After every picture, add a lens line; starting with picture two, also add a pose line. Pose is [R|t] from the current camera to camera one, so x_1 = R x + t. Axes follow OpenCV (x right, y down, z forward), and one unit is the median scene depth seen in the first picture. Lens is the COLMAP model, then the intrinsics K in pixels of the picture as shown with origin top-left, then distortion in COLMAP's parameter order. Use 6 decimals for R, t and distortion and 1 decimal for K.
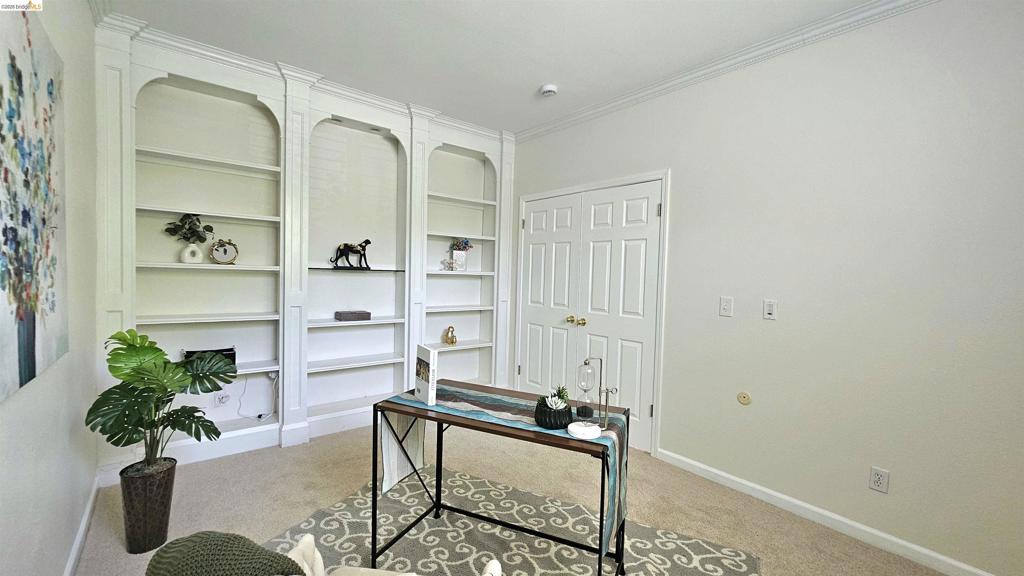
lens RADIAL K [[418.8, 0, 512.7], [0, 418.8, 287.9], [0, 0, 1]] dist [-0.004373, 0.002041]
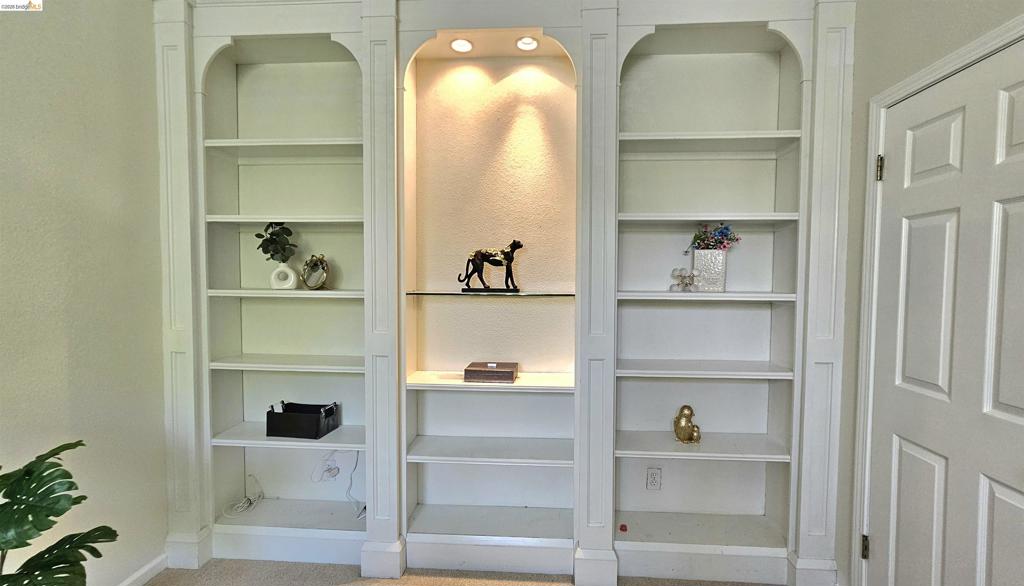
lens RADIAL K [[431.3, 0, 516.4], [0, 431.3, 294.8], [0, 0, 1]] dist [-0.008162, 0.000022]
pose [[0.723257, 0.003358, -0.690571, 0.055875], [-0.008248, 0.999959, -0.003776, -0.033876], [0.690530, 0.008427, 0.723255, 0.498955]]
